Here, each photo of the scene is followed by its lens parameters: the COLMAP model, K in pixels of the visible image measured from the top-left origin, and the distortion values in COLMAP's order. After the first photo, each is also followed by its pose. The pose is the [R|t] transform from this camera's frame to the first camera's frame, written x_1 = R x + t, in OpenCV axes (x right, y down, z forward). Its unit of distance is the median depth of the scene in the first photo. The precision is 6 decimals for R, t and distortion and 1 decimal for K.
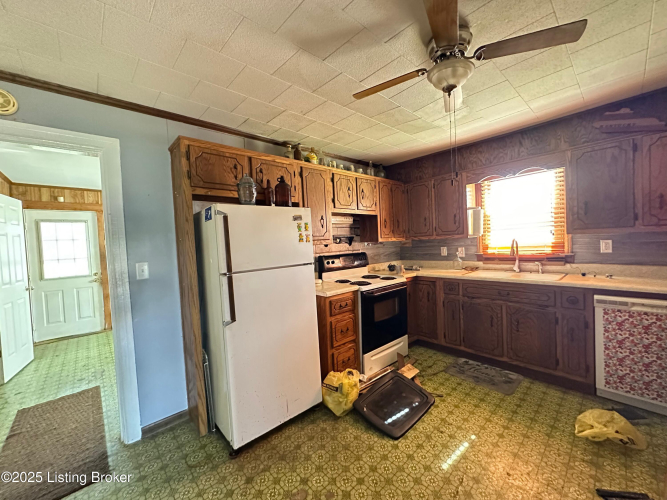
lens RADIAL K [[268.2, 0, 334.3], [0, 268.2, 250.2], [0, 0, 1]] dist [0.000598, 0.000091]
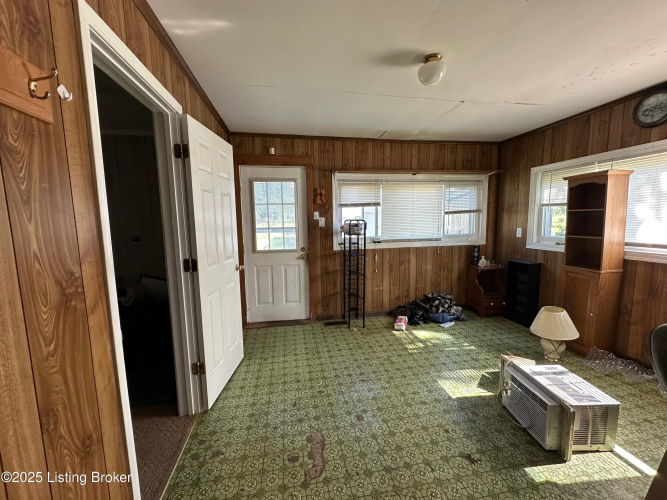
lens RADIAL K [[268.2, 0, 333.3], [0, 268.2, 250.3], [0, 0, 1]] dist [0.000598, 0.000091]
pose [[0.840991, 0.095139, -0.532618, -0.432775], [-0.040856, 0.992775, 0.112824, 0.000830], [0.539504, -0.073123, 0.838802, 0.427810]]
